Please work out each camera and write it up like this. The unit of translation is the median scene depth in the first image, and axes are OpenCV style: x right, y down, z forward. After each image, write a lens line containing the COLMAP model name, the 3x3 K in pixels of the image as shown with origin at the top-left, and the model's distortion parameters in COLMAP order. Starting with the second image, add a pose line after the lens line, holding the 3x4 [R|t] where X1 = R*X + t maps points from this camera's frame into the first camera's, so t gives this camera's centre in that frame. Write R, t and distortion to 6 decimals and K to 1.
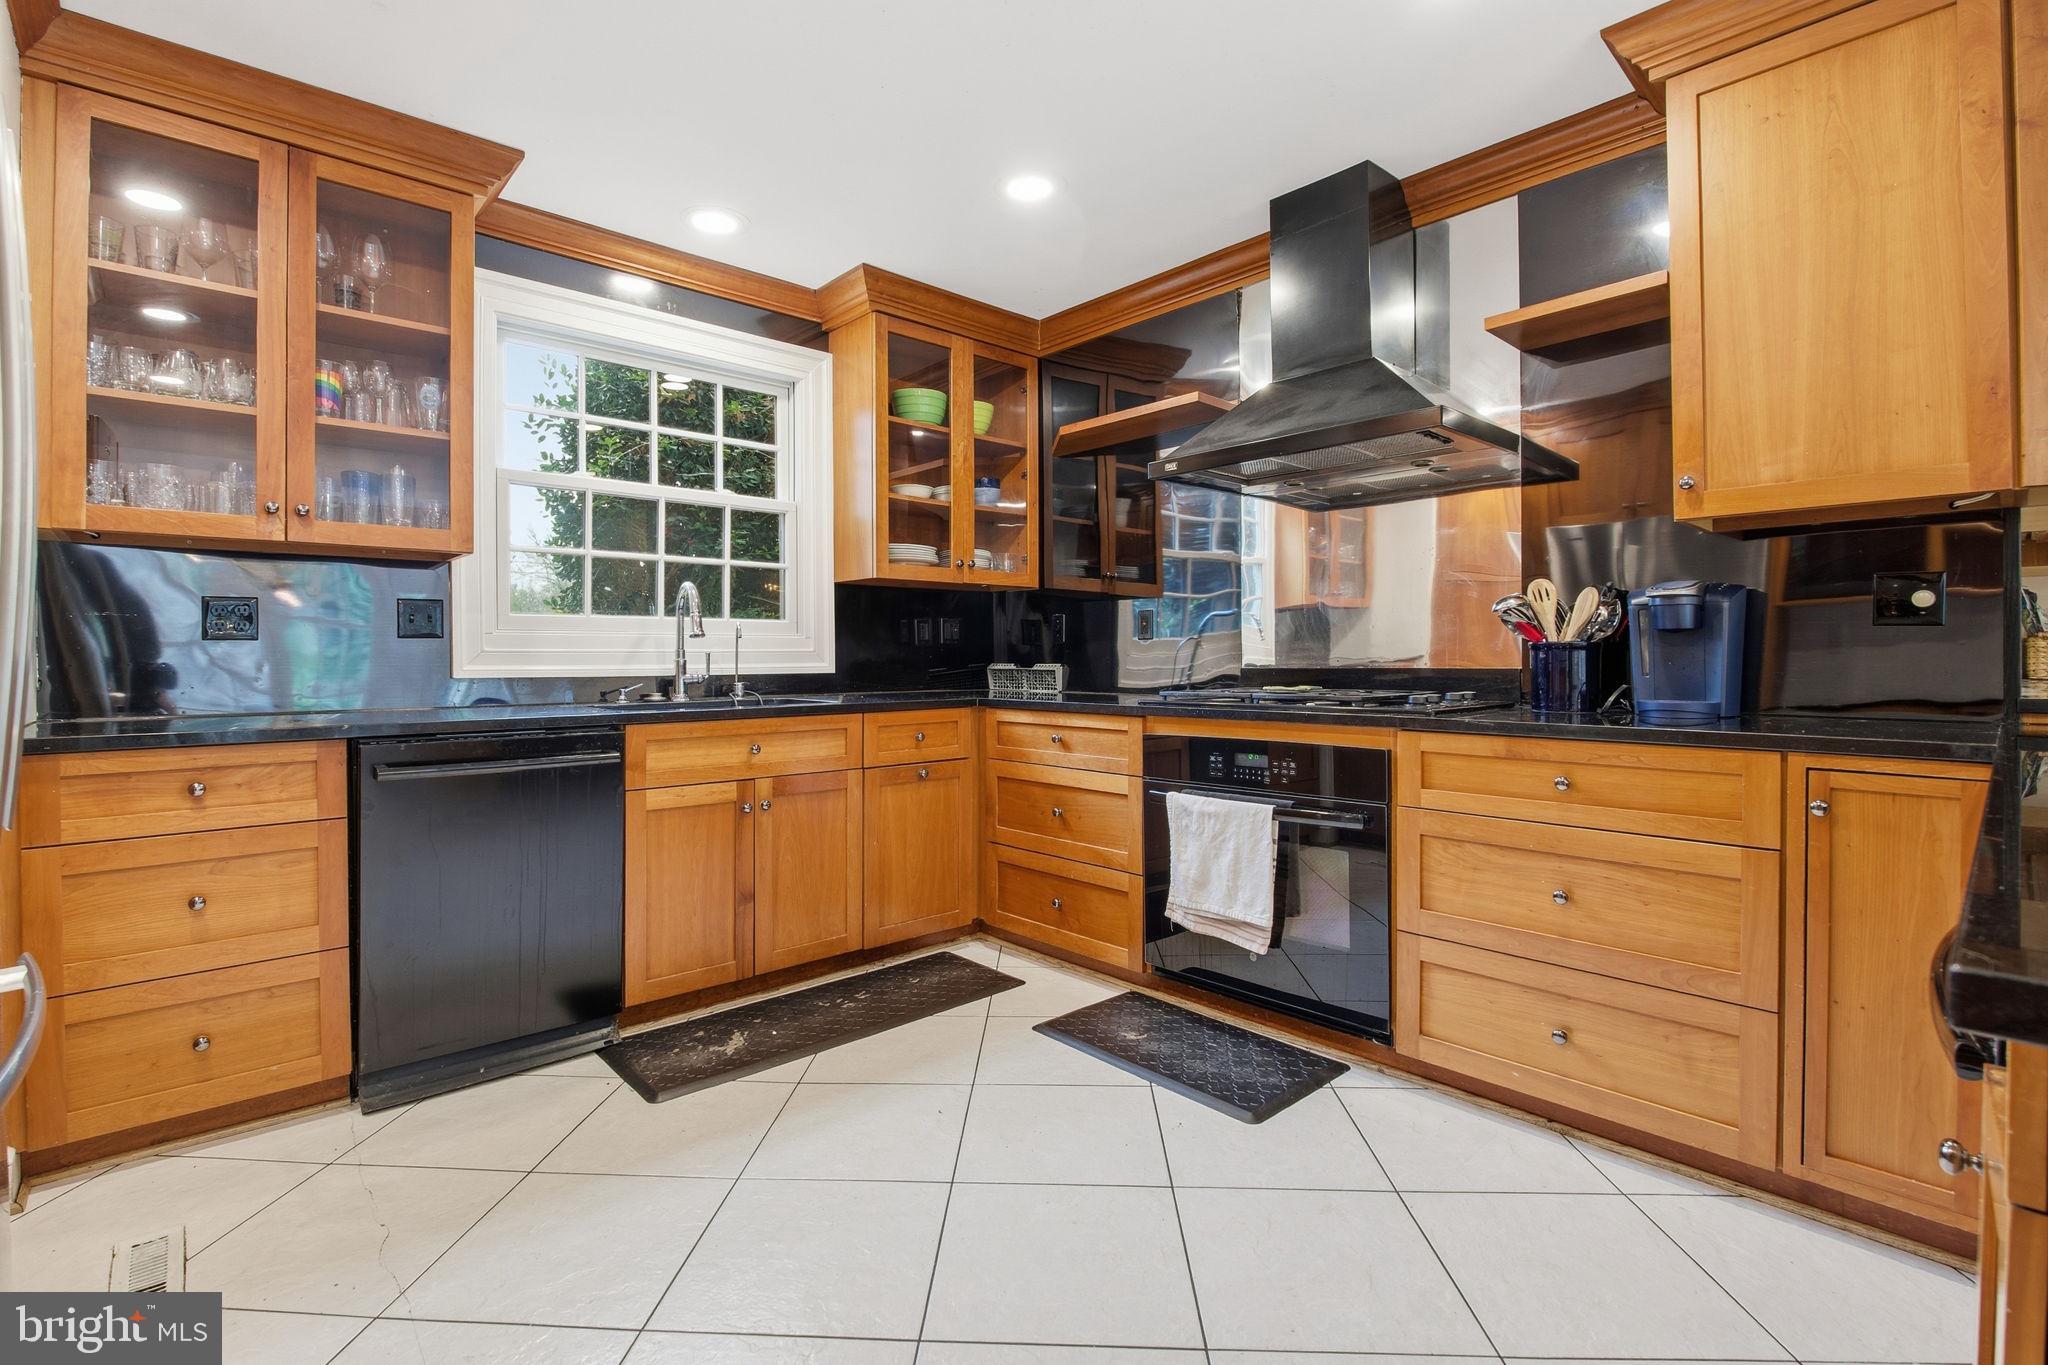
lens RADIAL K [[929.1, 0, 1013.8], [0, 929.1, 669.2], [0, 0, 1]] dist [-0.028395, -0.000428]
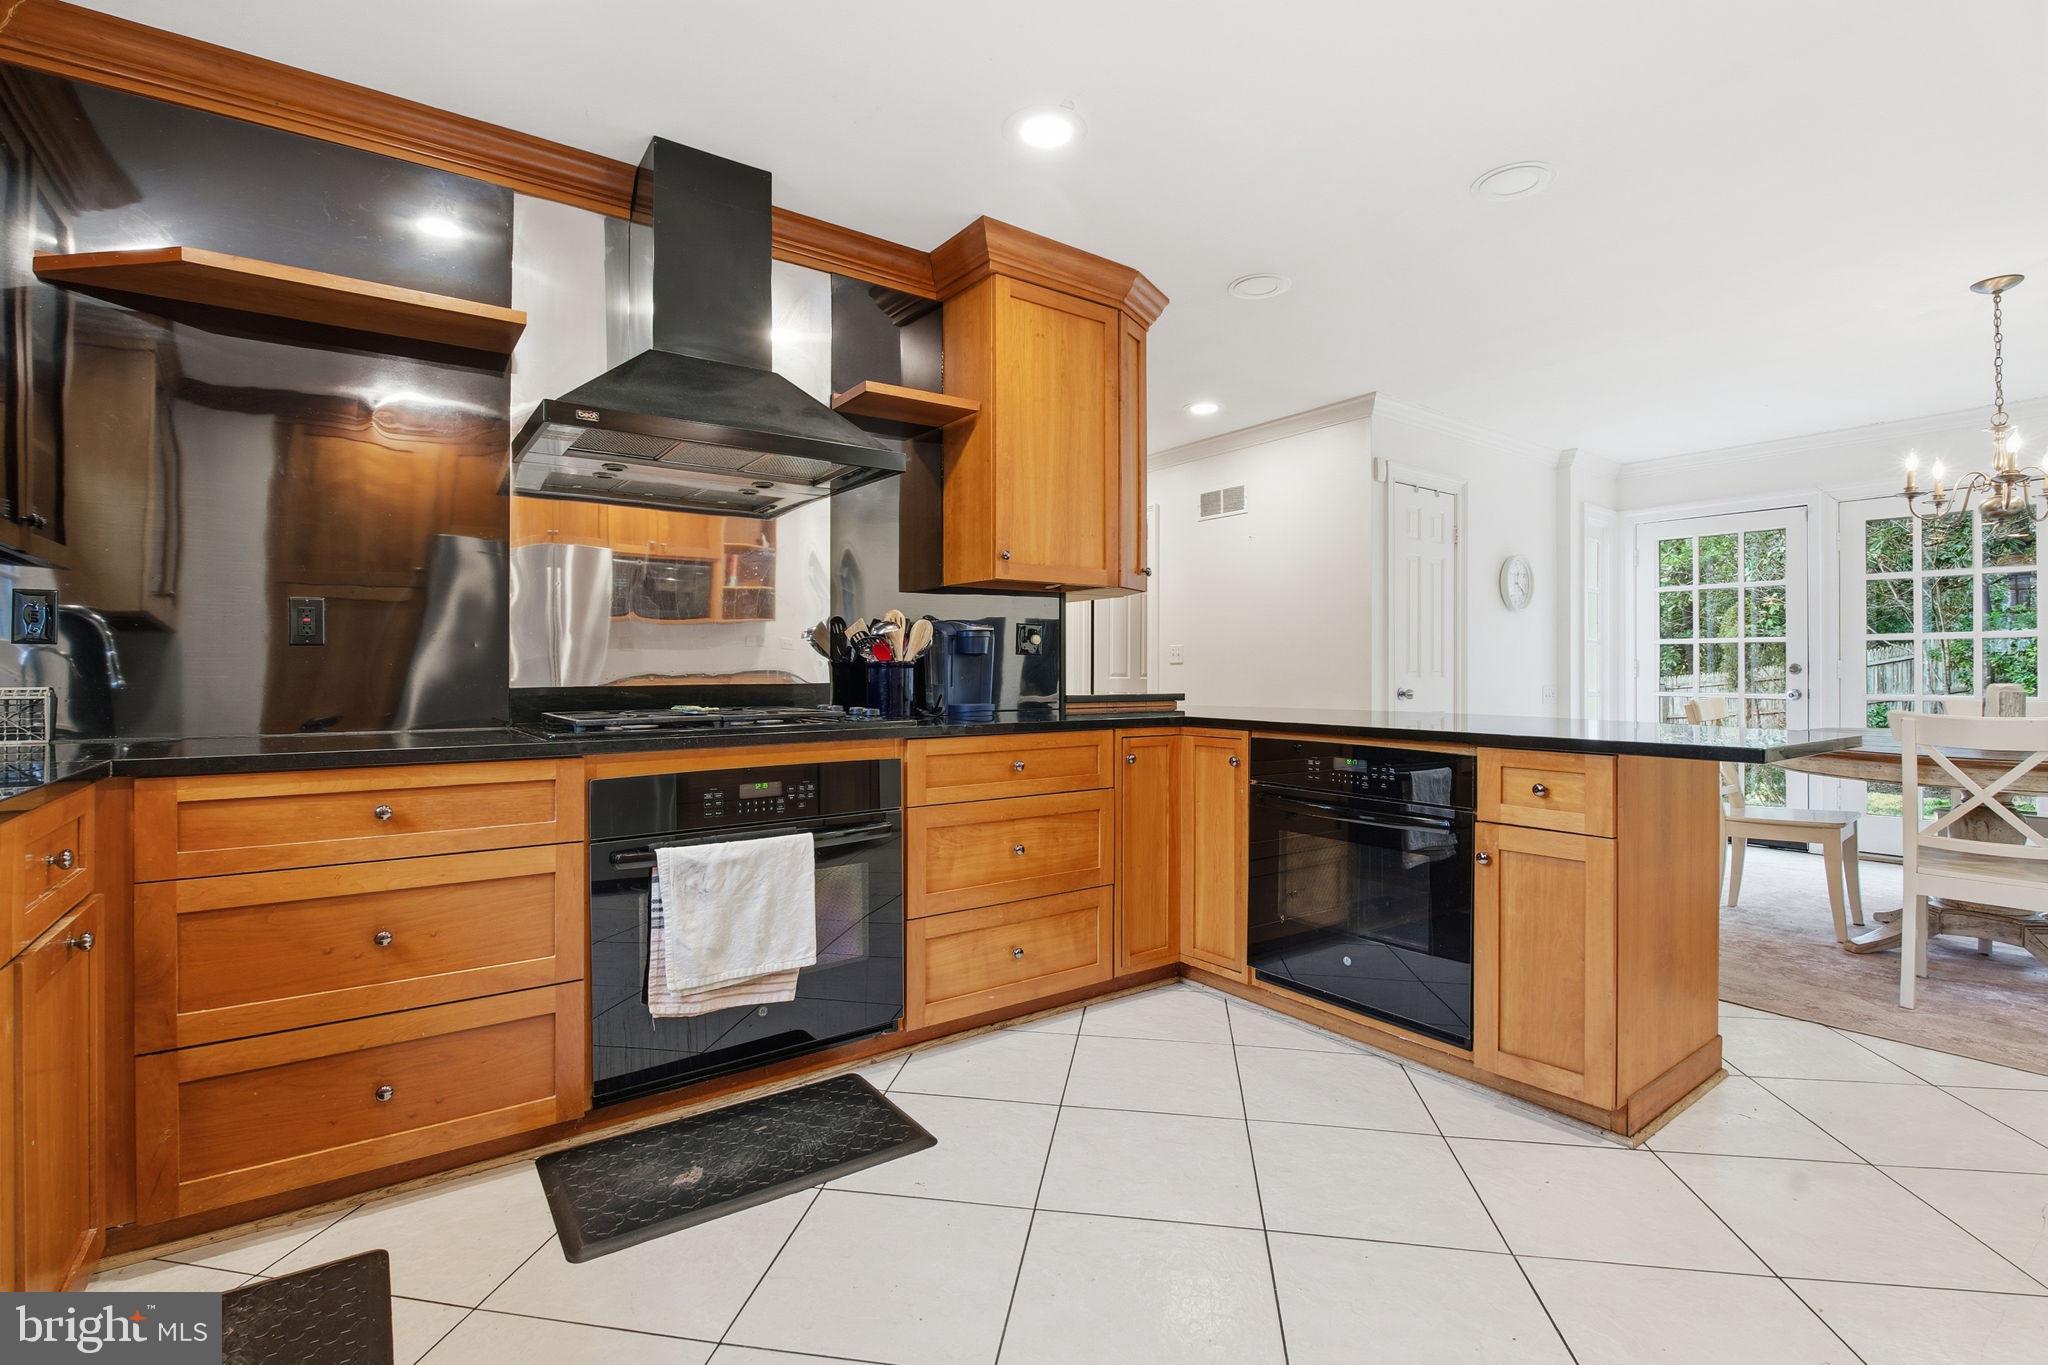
lens RADIAL K [[929.1, 0, 1008.9], [0, 929.1, 674.3], [0, 0, 1]] dist [-0.028395, -0.000428]
pose [[0.104680, -0.001394, 0.994505, -0.596054], [0.013713, 0.999906, -0.000042, -0.008887], [-0.994411, 0.013642, 0.104689, 0.669655]]
